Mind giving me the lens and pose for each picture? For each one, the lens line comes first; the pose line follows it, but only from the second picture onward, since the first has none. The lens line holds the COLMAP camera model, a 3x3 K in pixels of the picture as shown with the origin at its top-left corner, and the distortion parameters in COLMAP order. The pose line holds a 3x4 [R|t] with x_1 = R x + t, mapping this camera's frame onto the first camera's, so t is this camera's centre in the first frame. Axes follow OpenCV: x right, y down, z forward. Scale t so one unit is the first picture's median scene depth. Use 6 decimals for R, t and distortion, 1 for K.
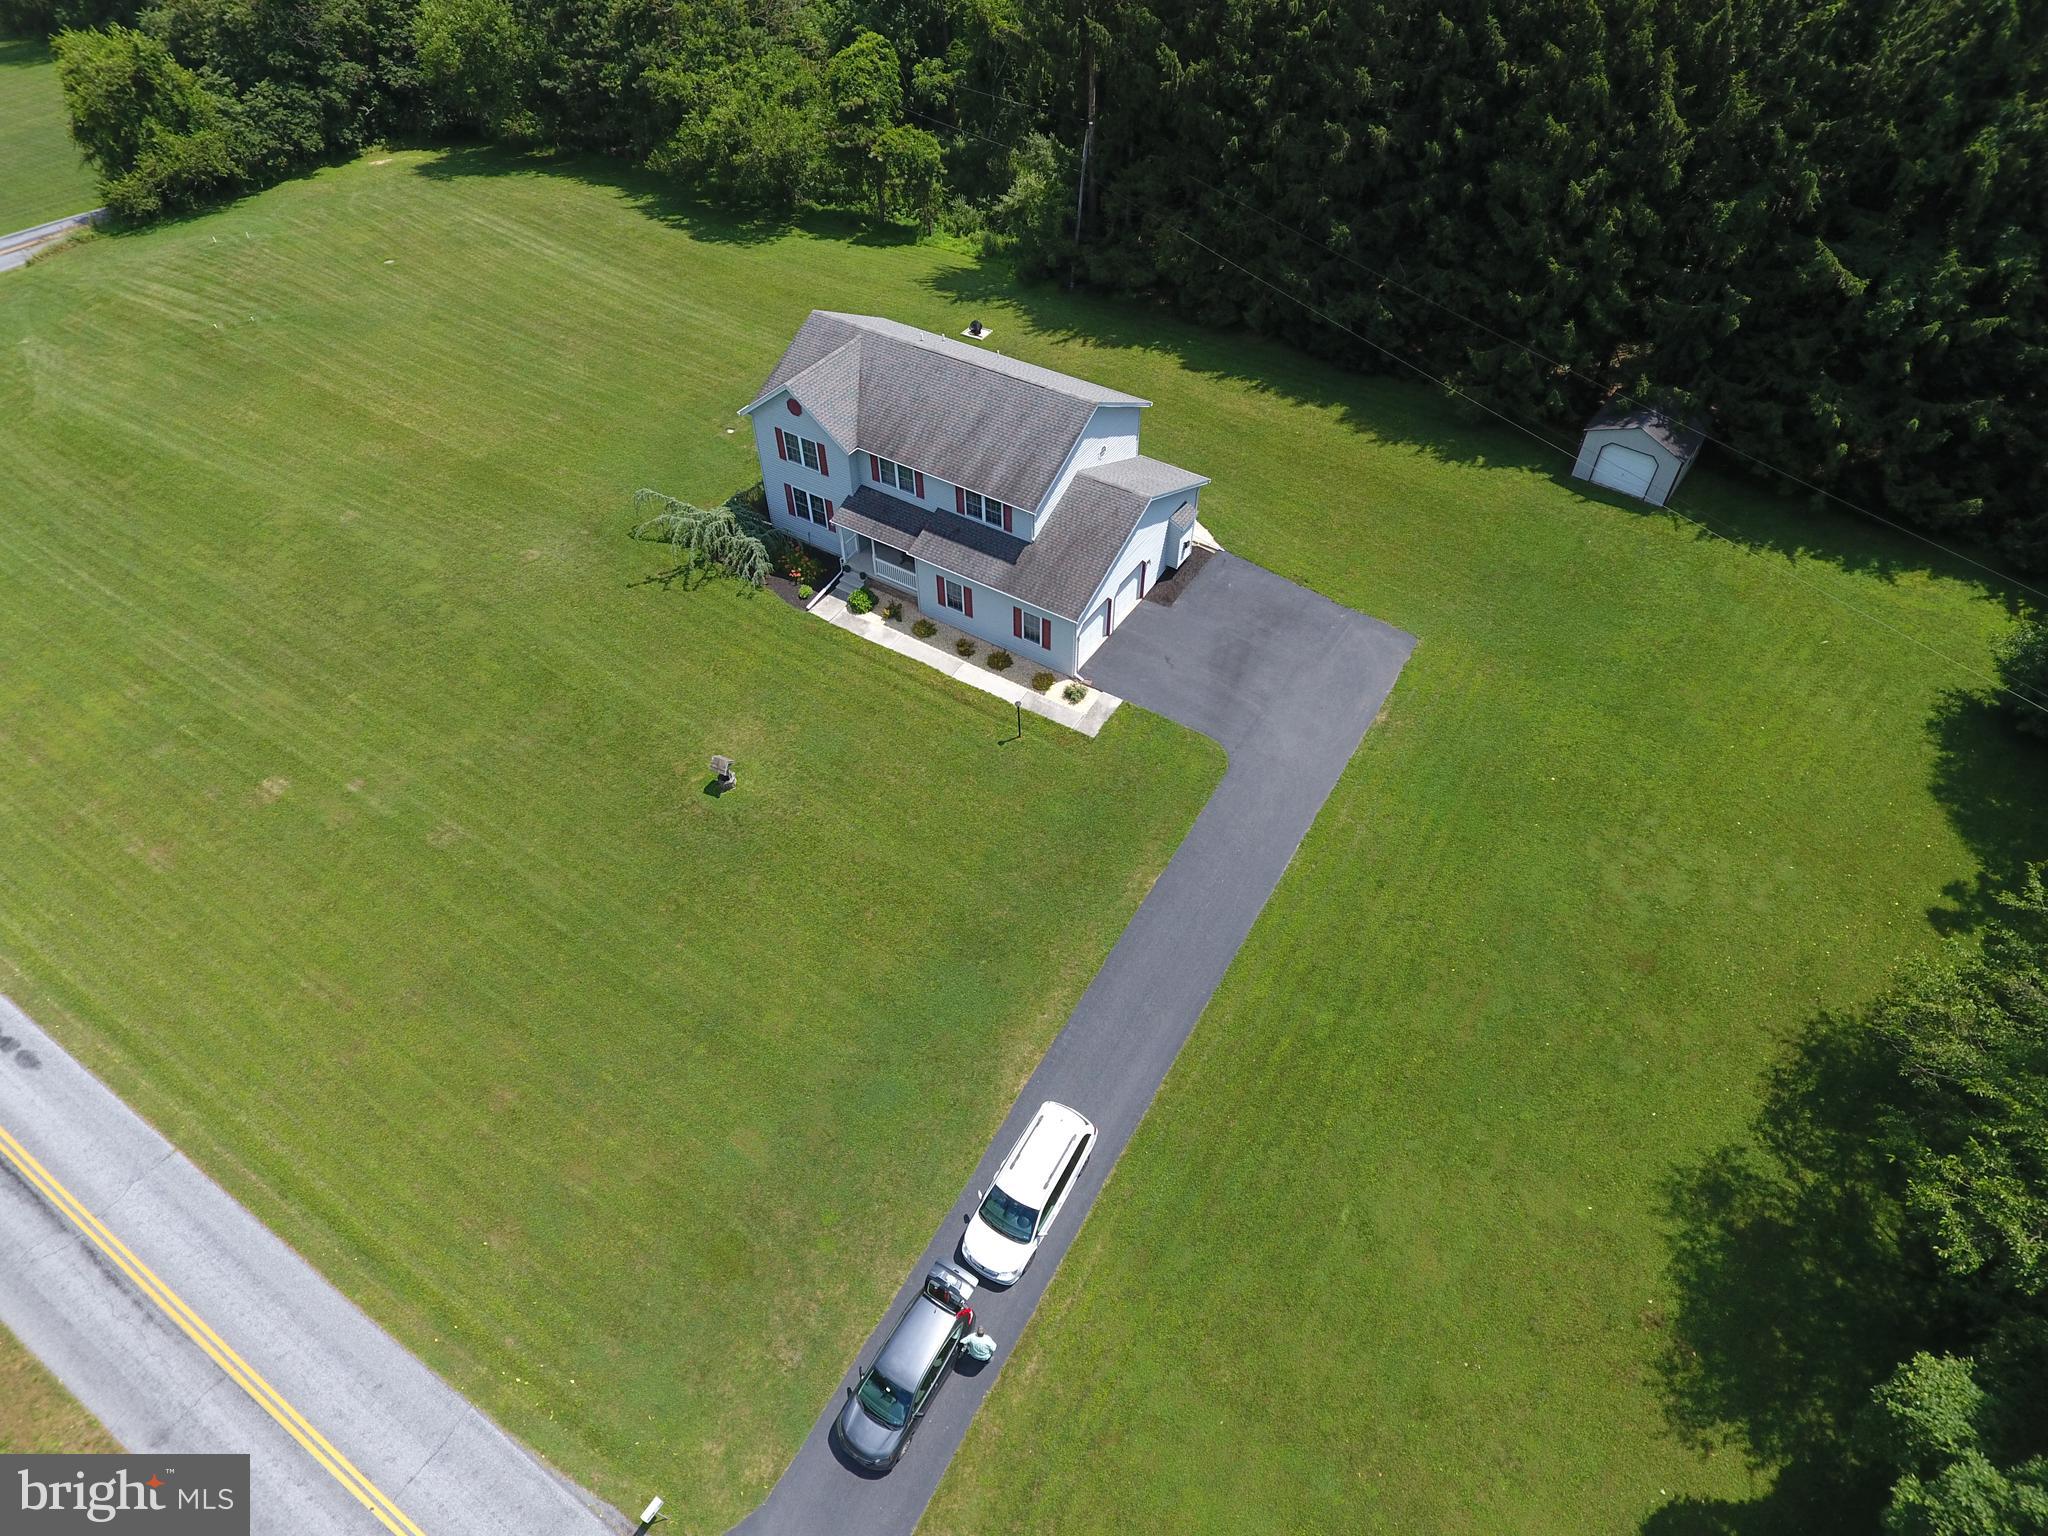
lens RADIAL K [[1199.6, 0, 1036.8], [0, 1199.6, 741.3], [0, 0, 1]] dist [-0.005563, -0.000071]
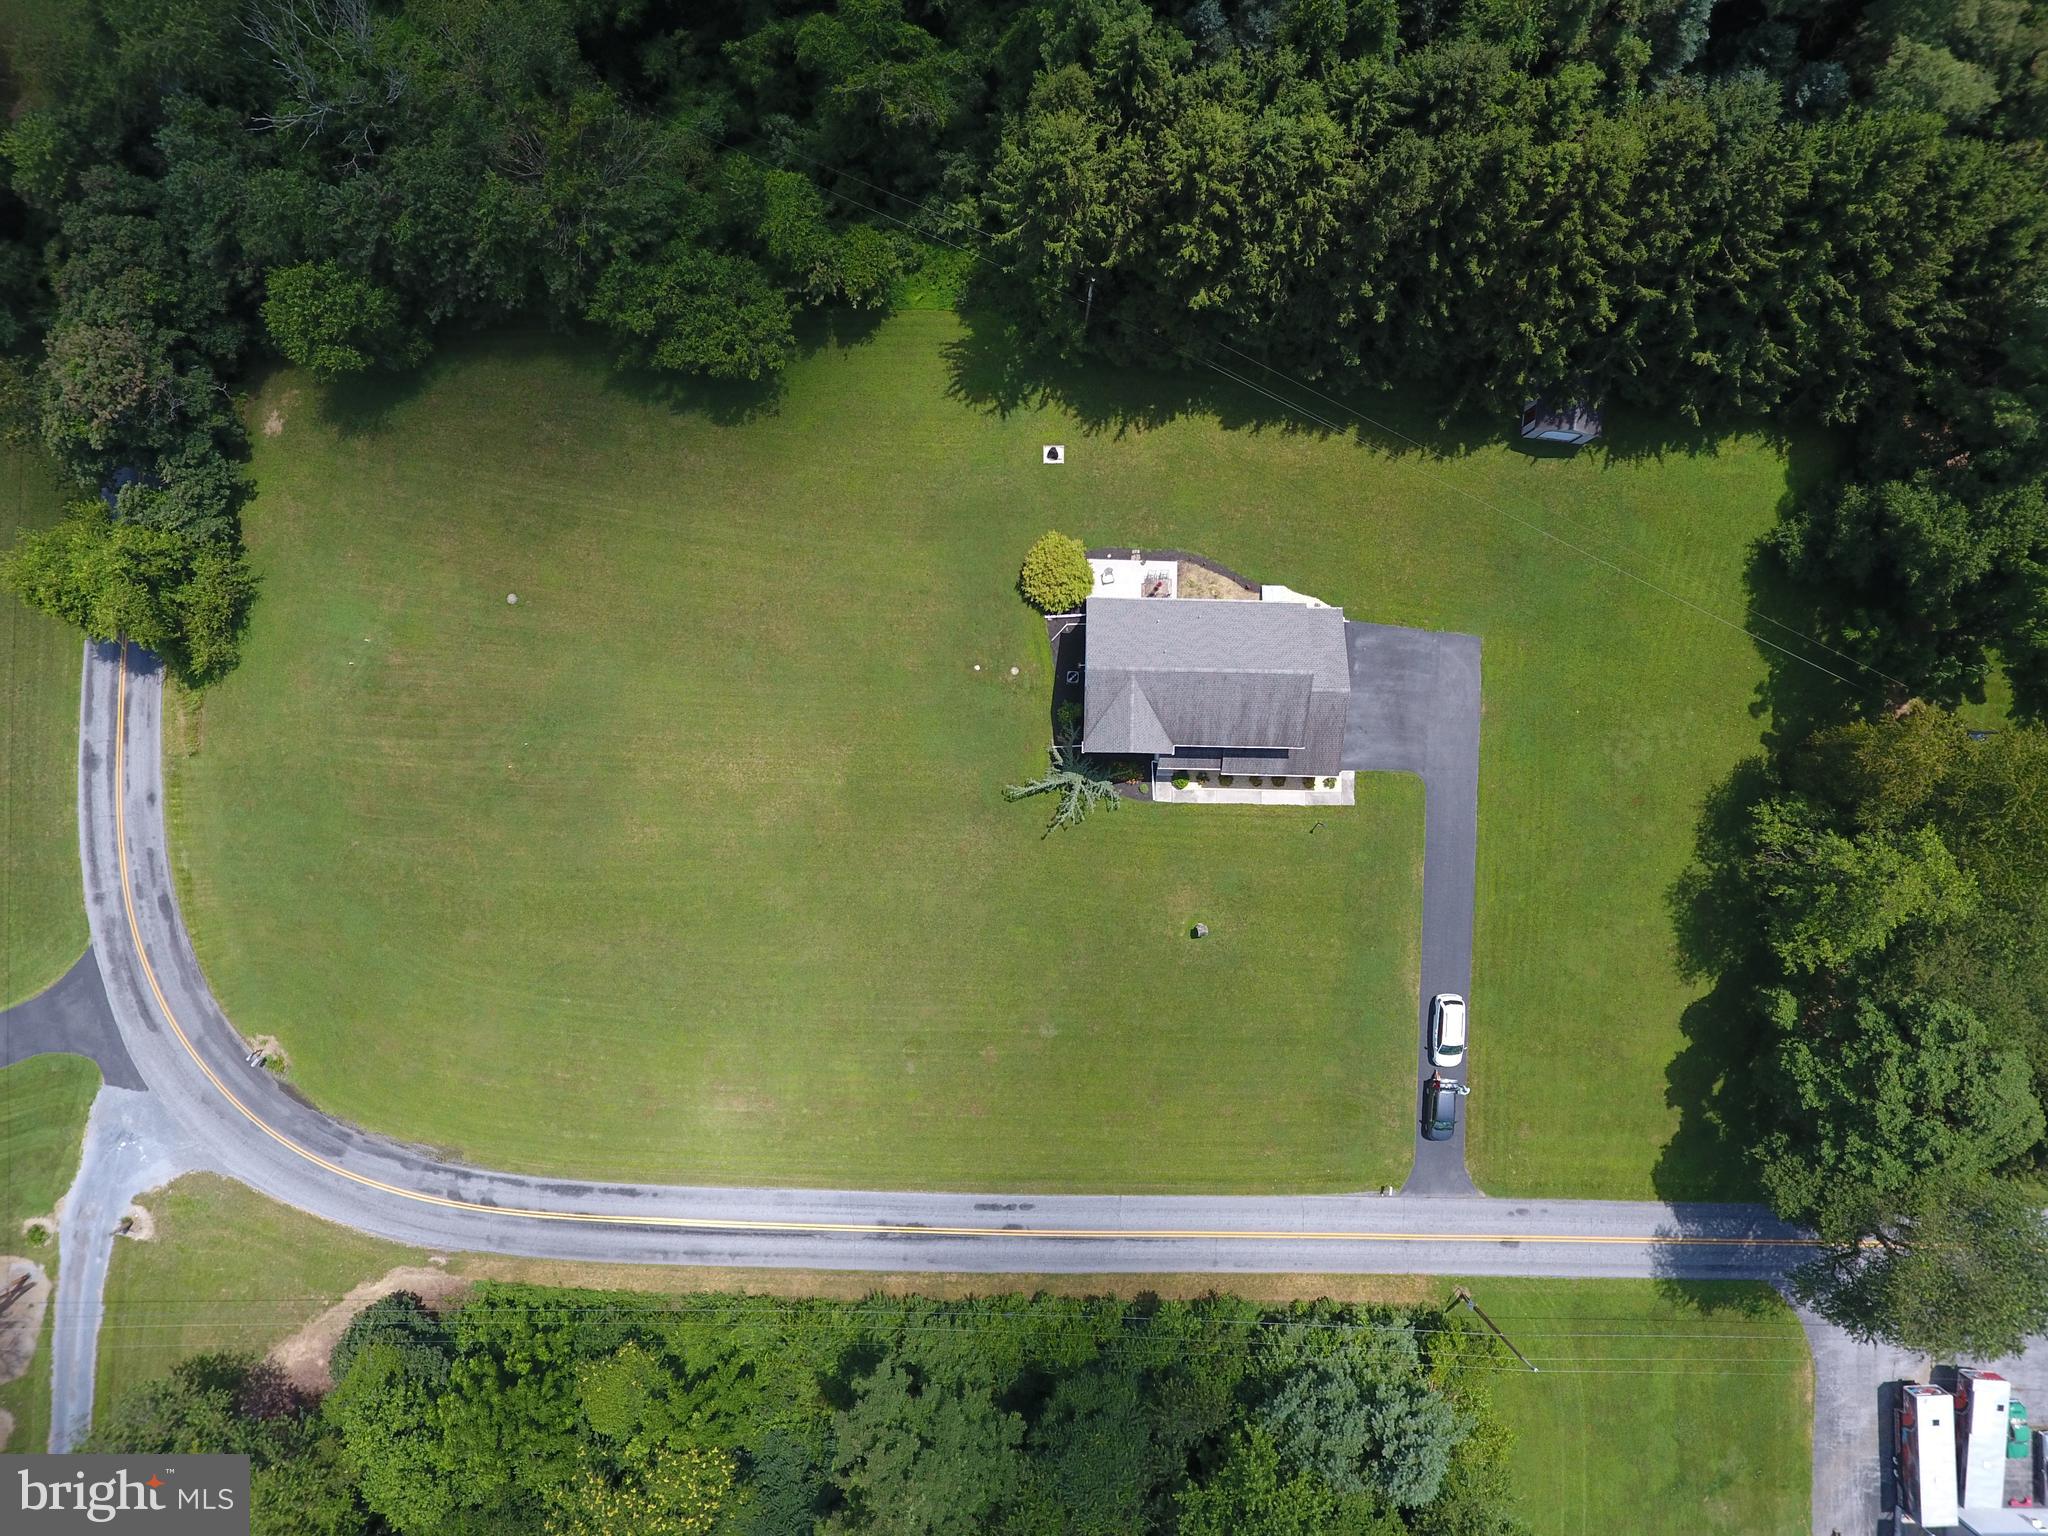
lens RADIAL K [[1199.6, 0, 1036.8], [0, 1199.6, 741.3], [0, 0, 1]] dist [-0.005563, -0.000071]
pose [[0.858139, -0.513141, 0.016871, -0.333970], [0.357666, 0.621063, 0.697392, -1.443749], [-0.368338, -0.592425, 0.716491, -0.073502]]
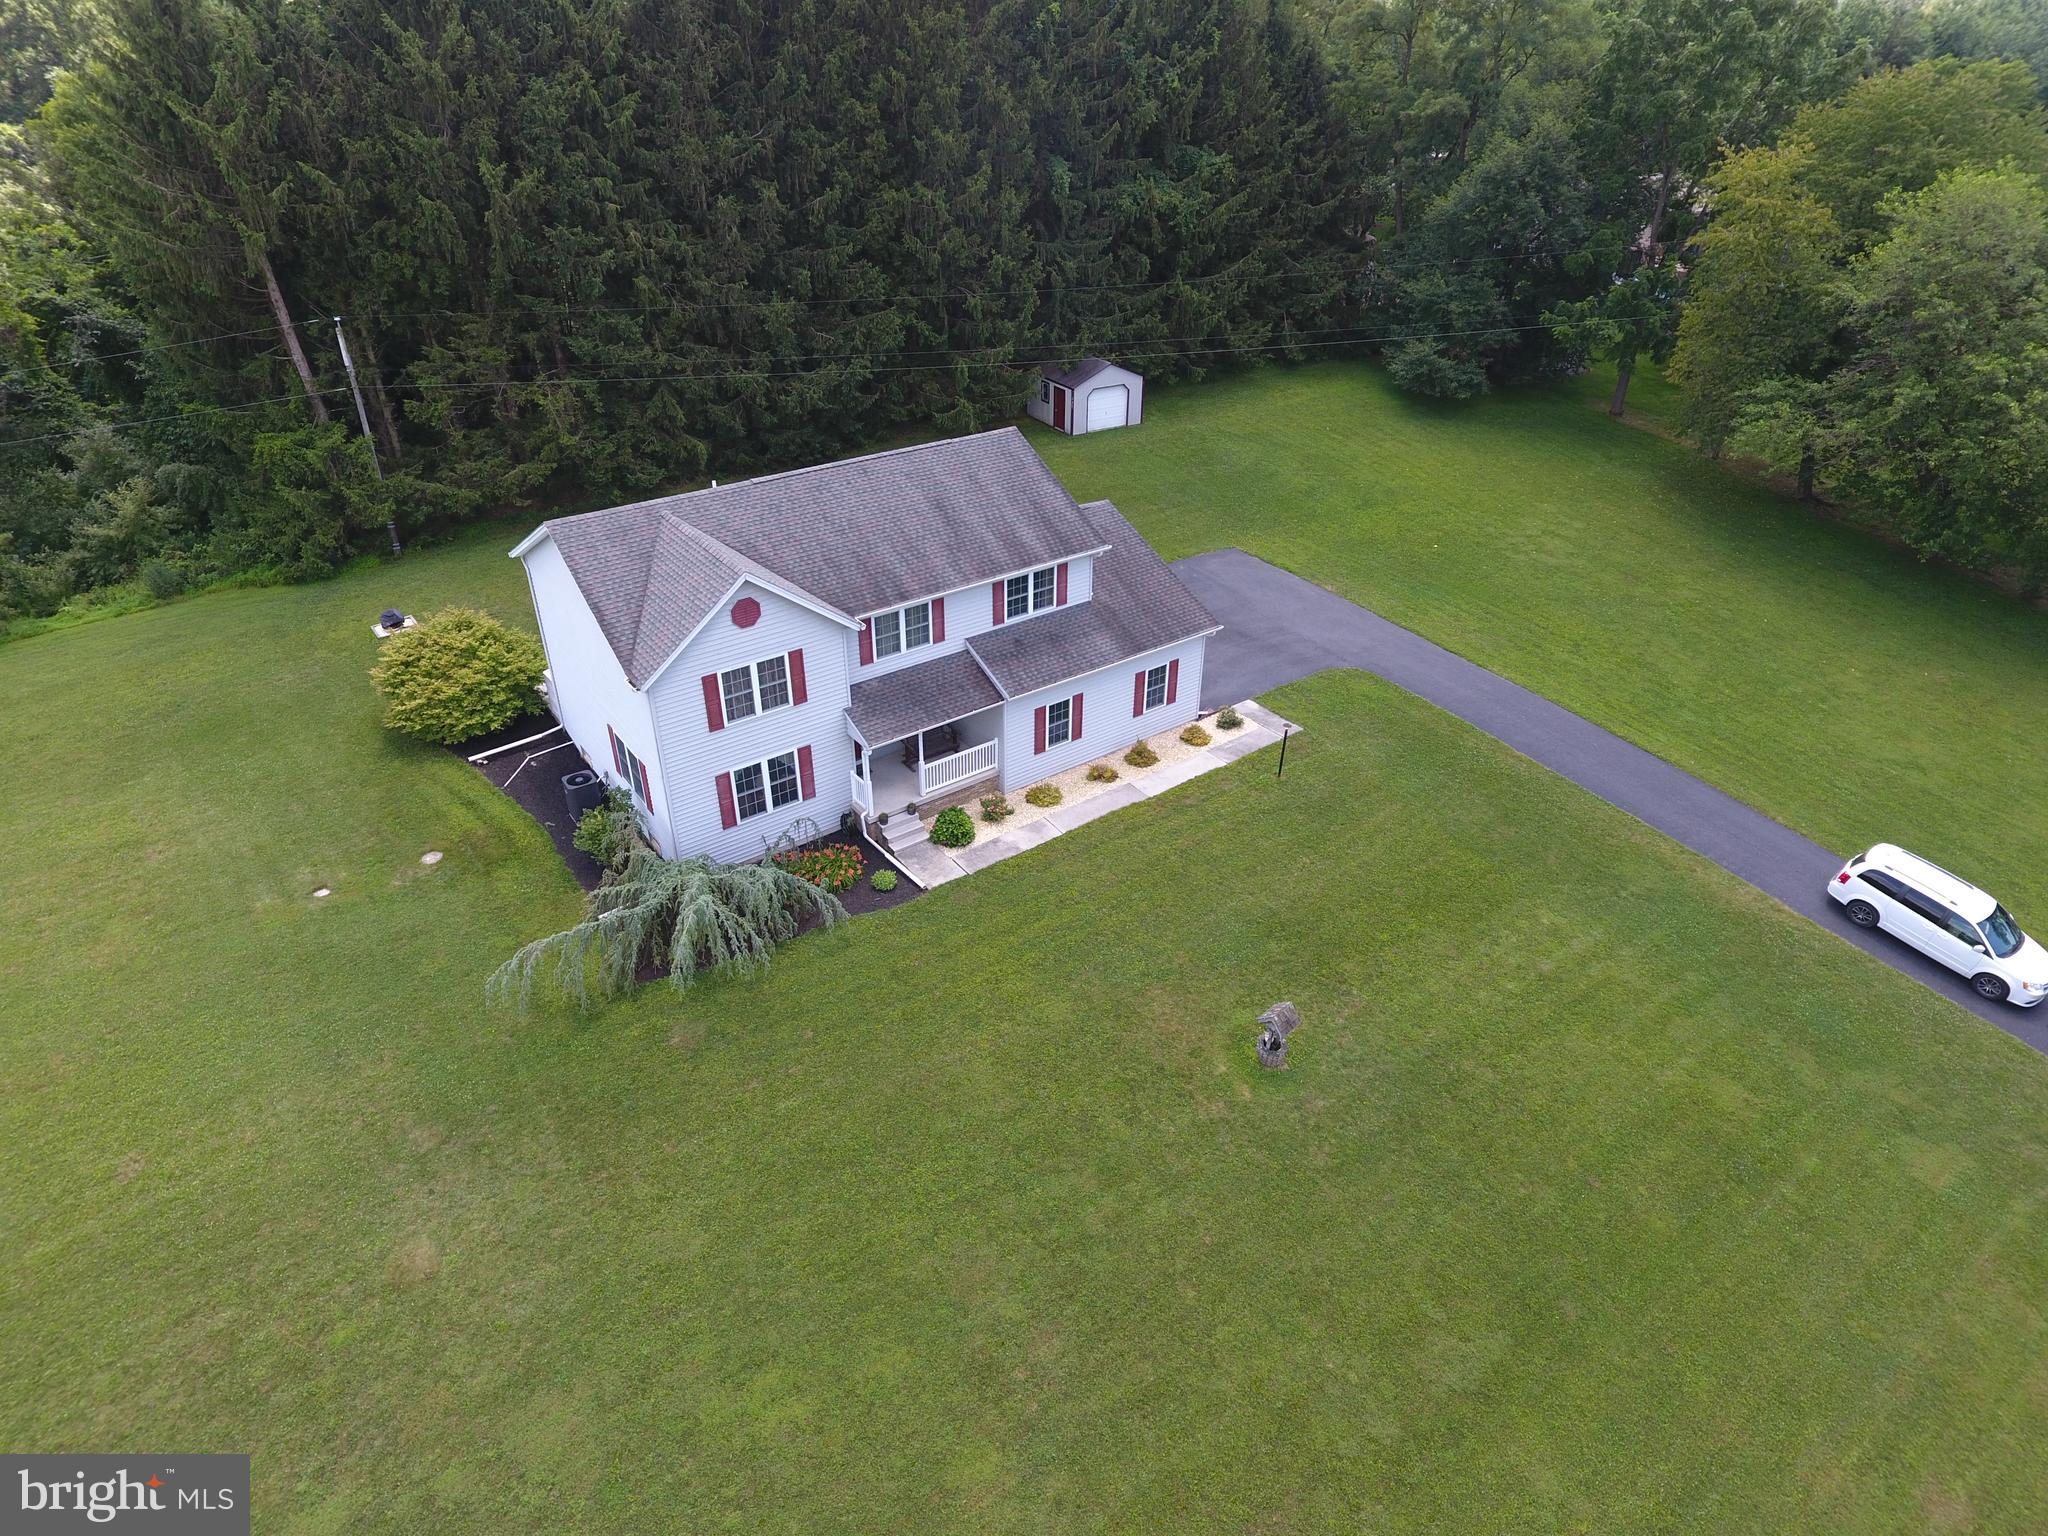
lens RADIAL K [[1199.6, 0, 1036.8], [0, 1199.6, 741.3], [0, 0, 1]] dist [-0.005563, -0.000071]
pose [[0.363415, -0.479973, 0.798471, -0.654938], [0.662200, 0.735943, 0.140994, -0.225180], [-0.655302, 0.477509, 0.585290, 0.608112]]
